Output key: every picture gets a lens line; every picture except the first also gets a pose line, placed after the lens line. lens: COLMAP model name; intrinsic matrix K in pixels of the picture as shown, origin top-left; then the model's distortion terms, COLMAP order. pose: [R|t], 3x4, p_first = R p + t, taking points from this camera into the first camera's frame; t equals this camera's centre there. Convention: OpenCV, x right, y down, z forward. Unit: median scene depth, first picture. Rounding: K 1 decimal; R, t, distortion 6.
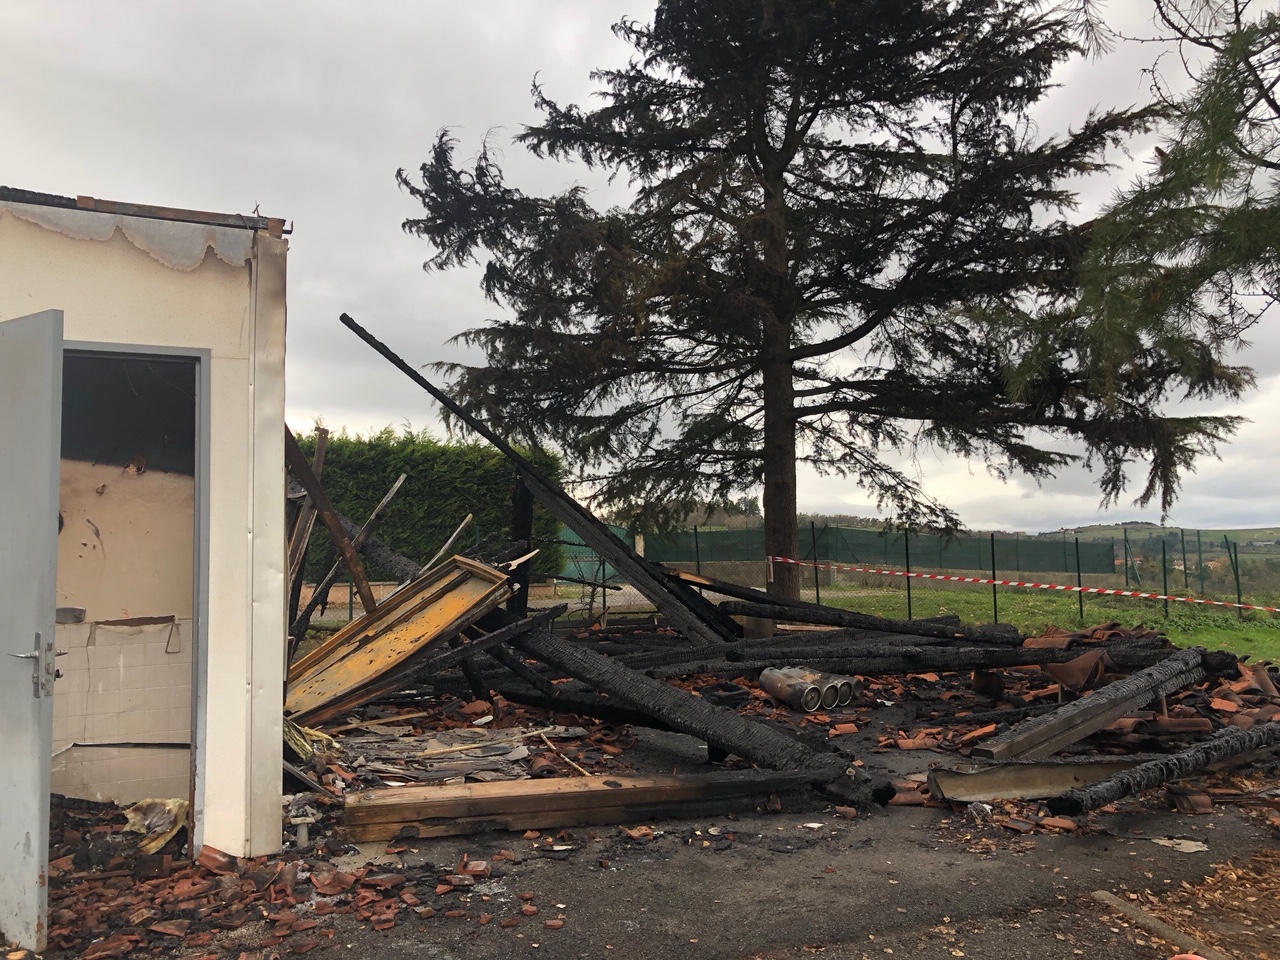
lens RADIAL K [[1046.3, 0, 638.2], [0, 1046.3, 454.1], [0, 0, 1]] dist [0.005744, 0.002829]
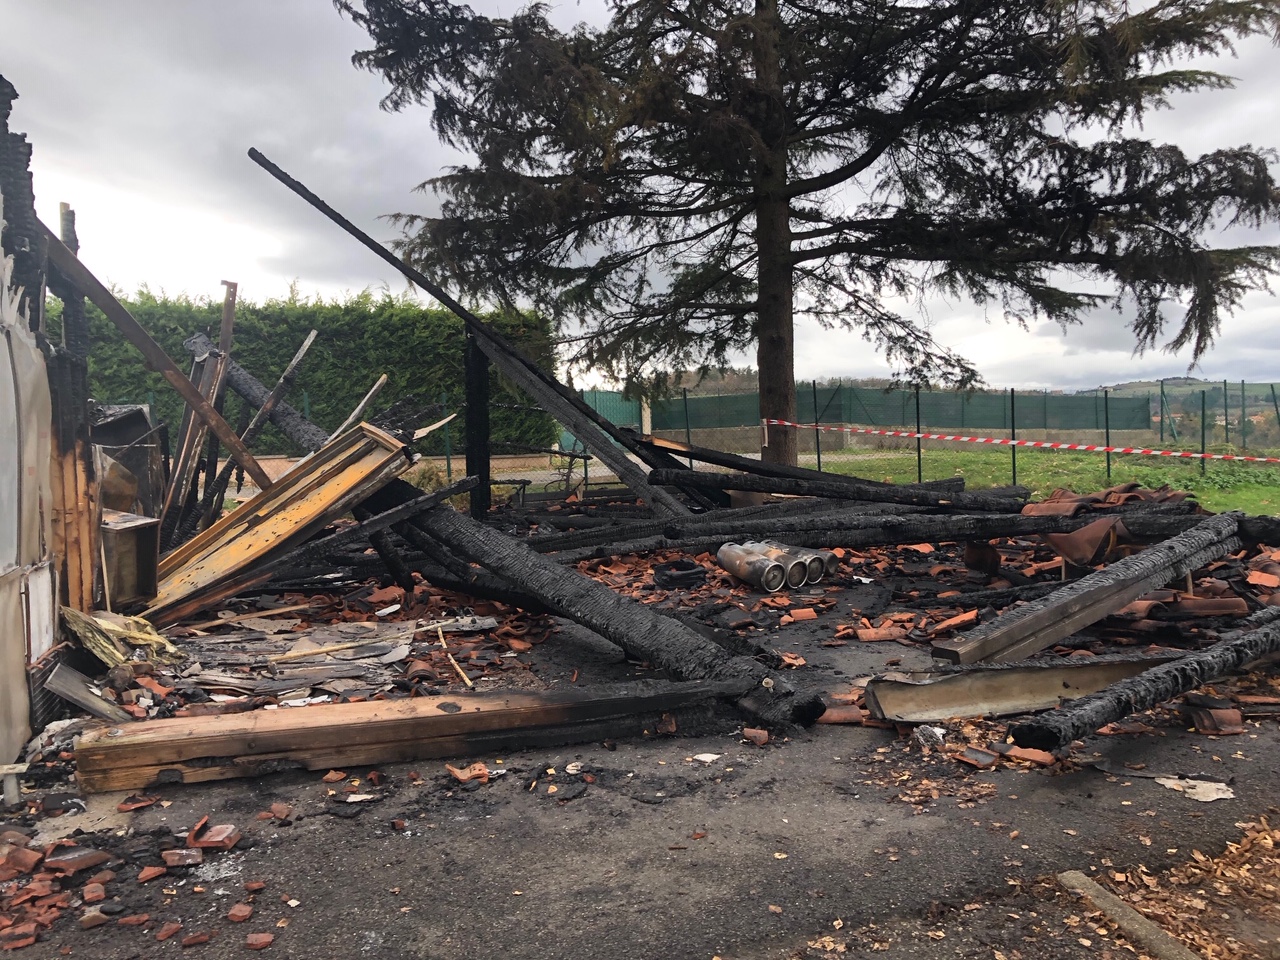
lens RADIAL K [[1046.3, 0, 638.2], [0, 1046.3, 454.1], [0, 0, 1]] dist [0.005744, 0.002829]
pose [[0.999203, -0.021459, -0.033656, 0.083439], [0.025496, 0.991888, 0.124533, 0.022569], [0.030711, -0.125291, 0.991645, 0.154002]]
